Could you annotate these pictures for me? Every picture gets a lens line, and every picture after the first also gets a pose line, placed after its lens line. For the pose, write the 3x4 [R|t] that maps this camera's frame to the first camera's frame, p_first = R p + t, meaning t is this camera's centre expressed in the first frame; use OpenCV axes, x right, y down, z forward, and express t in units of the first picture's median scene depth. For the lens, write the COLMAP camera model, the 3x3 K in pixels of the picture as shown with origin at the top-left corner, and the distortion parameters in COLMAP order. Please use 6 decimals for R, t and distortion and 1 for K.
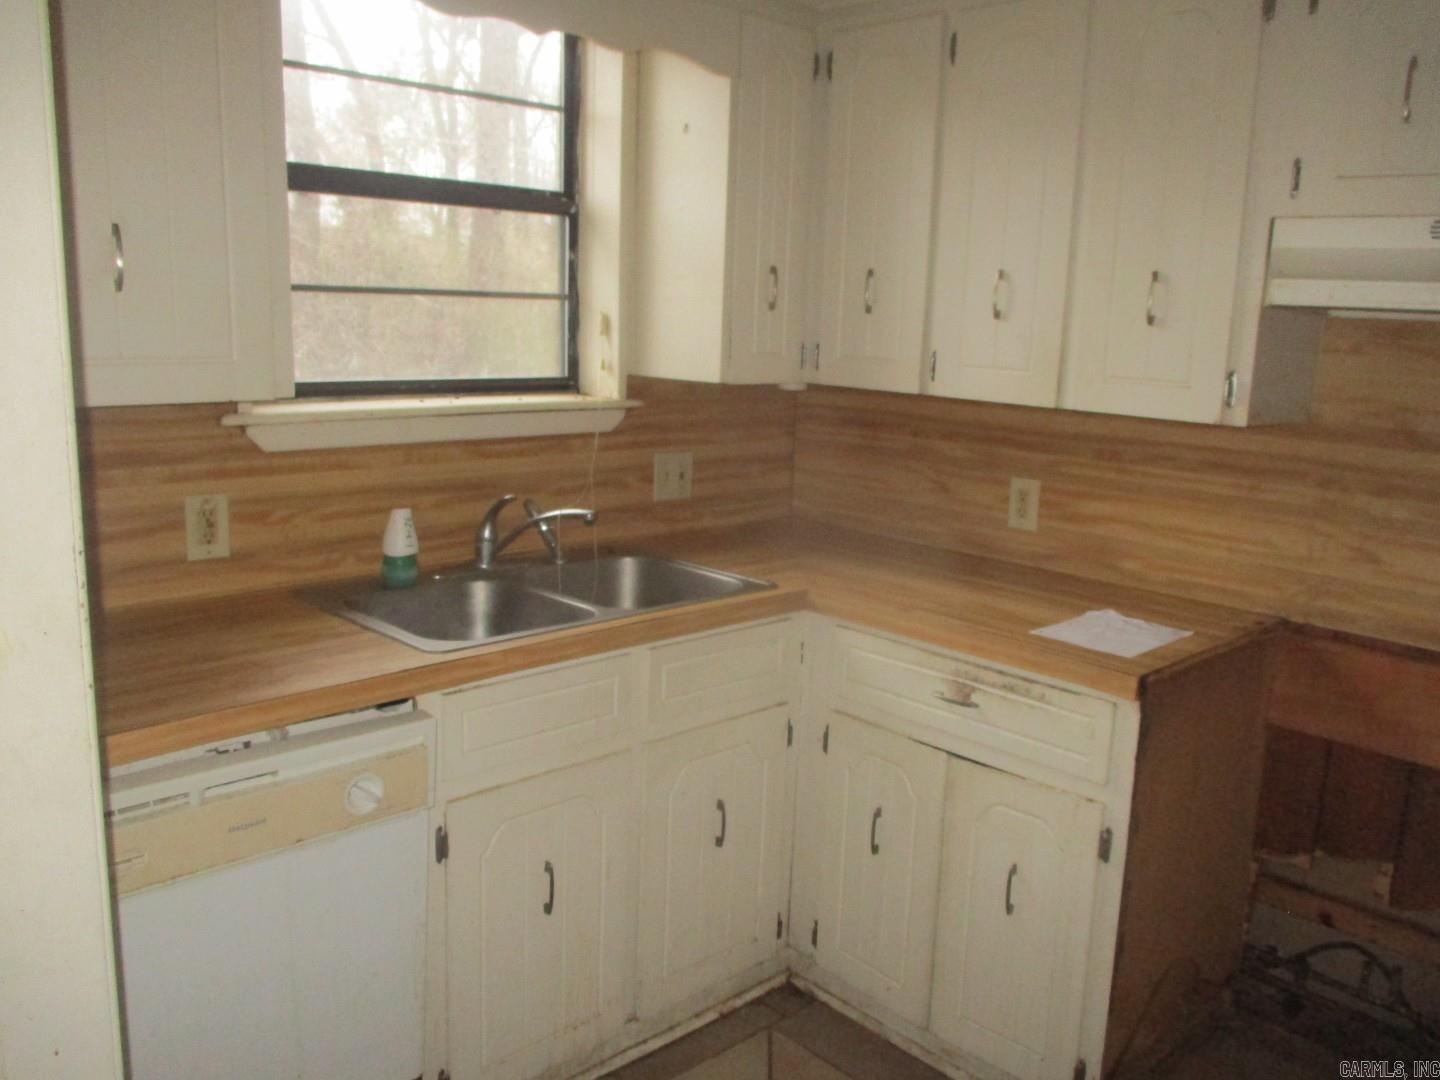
lens RADIAL K [[1186.3, 0, 744.2], [0, 1186.3, 539.6], [0, 0, 1]] dist [0.058926, -0.142462]
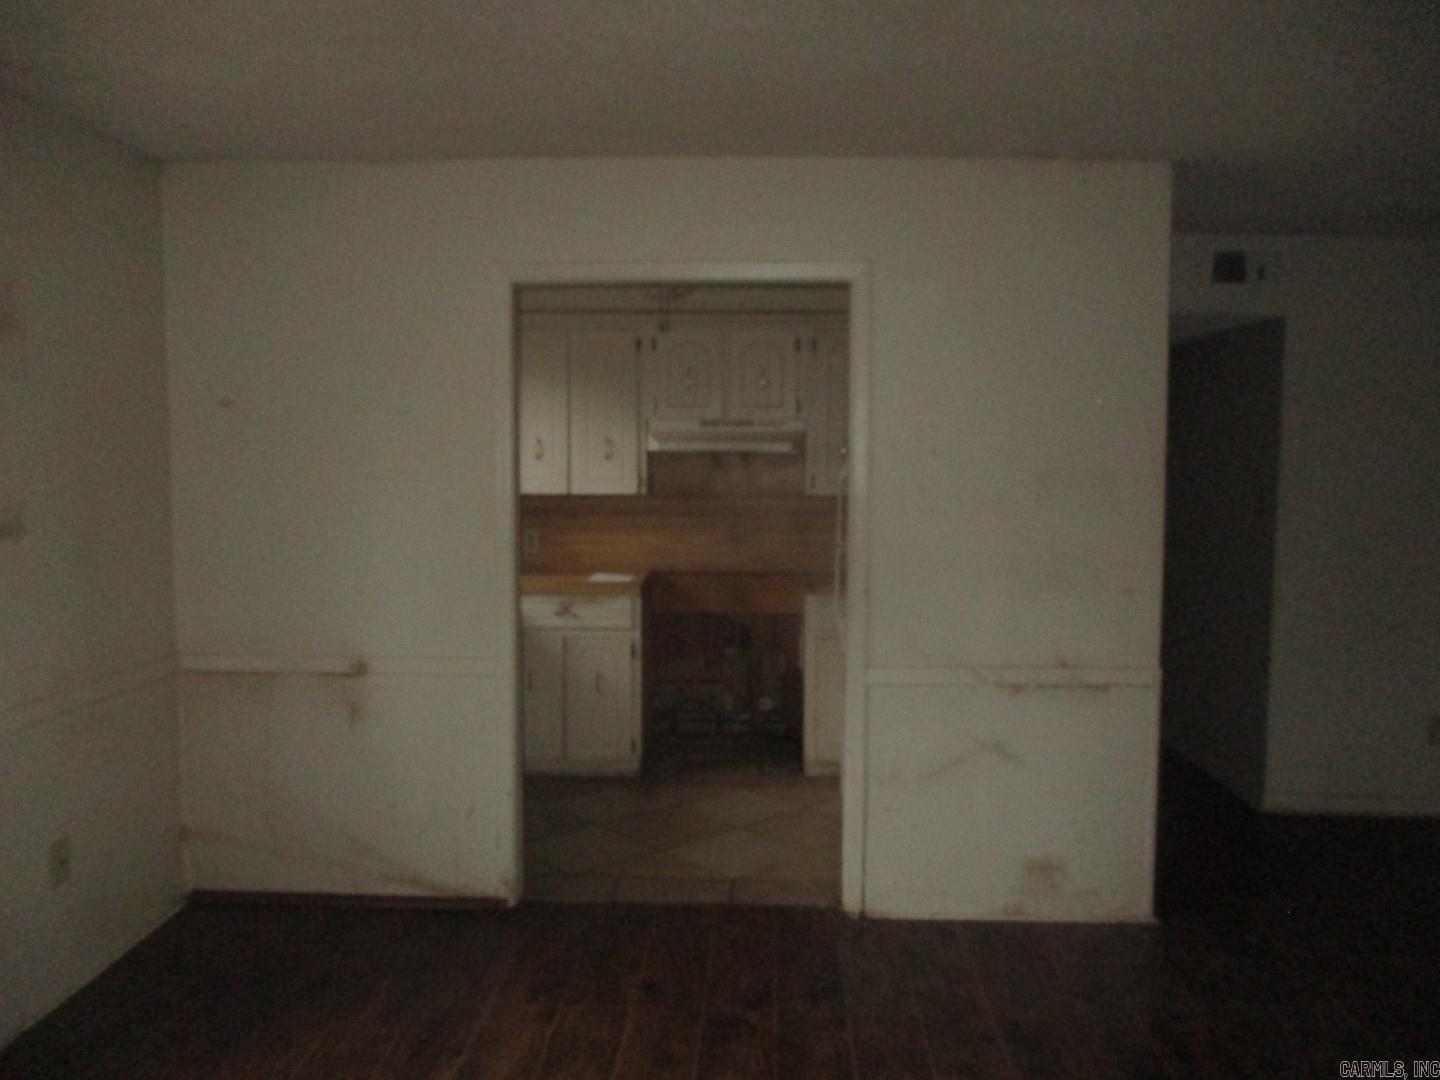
lens RADIAL K [[1186.3, 0, 744.2], [0, 1186.3, 539.6], [0, 0, 1]] dist [0.058926, -0.142462]
pose [[0.734743, -0.094680, 0.671706, -1.211420], [0.158887, 0.986686, -0.034720, 0.134467], [-0.659476, 0.132235, 0.740004, -1.109486]]
